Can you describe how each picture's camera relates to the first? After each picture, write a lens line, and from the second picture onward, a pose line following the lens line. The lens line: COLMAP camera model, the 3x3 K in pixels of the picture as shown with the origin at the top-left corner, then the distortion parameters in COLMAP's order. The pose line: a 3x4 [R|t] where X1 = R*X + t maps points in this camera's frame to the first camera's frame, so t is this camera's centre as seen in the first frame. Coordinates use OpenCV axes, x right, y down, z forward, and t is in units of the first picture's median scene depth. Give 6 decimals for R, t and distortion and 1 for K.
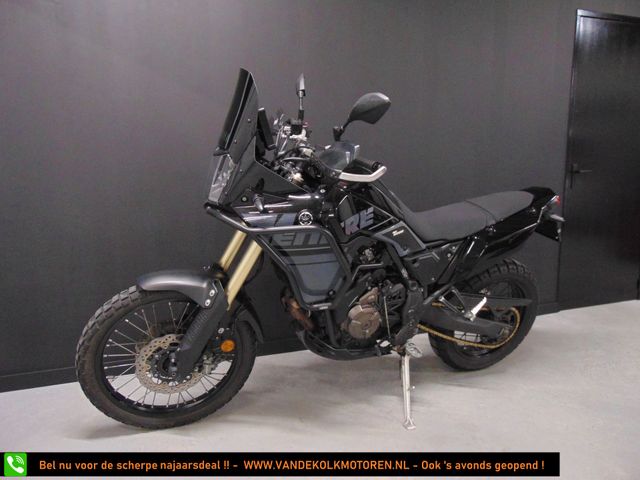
lens RADIAL K [[480.0, 0, 320.0], [0, 480.0, 240.0], [0, 0, 1]] dist [-0.034525, 0.072665]
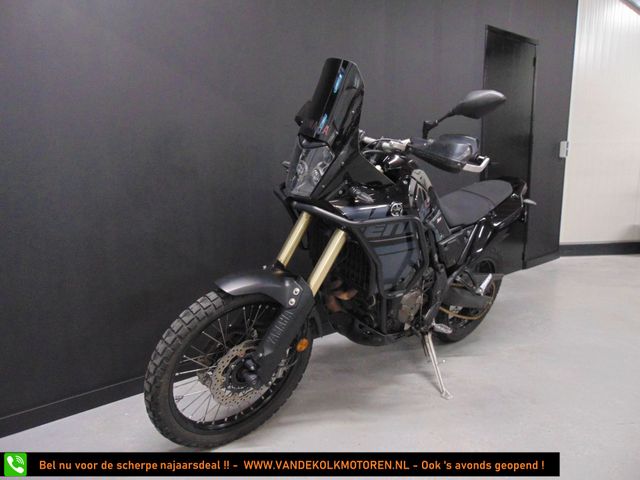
lens RADIAL K [[480.0, 0, 320.0], [0, 480.0, 240.0], [0, 0, 1]] dist [-0.034525, 0.072665]
pose [[0.939608, -0.062500, 0.336496, -0.451330], [0.058820, 0.998045, 0.021129, -0.008886], [-0.337159, -0.000061, 0.941448, 0.070449]]
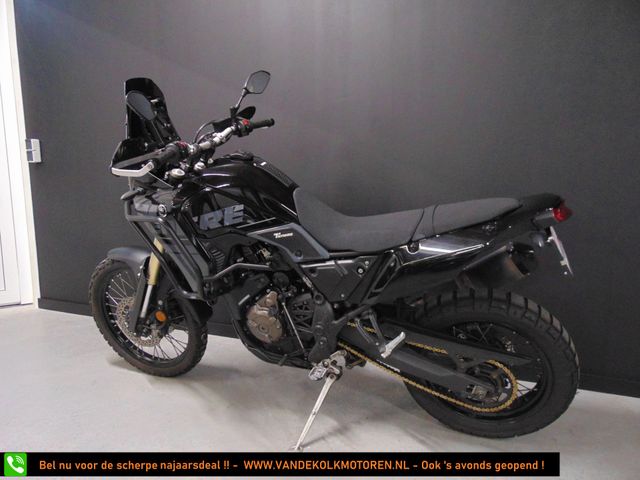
lens RADIAL K [[480.0, 0, 320.0], [0, 480.0, 240.0], [0, 0, 1]] dist [-0.034525, 0.072665]
pose [[0.745701, 0.106057, -0.657786, 0.806550], [-0.103190, 0.993721, 0.043239, -0.052199], [0.658242, 0.035633, 0.751963, 0.355057]]
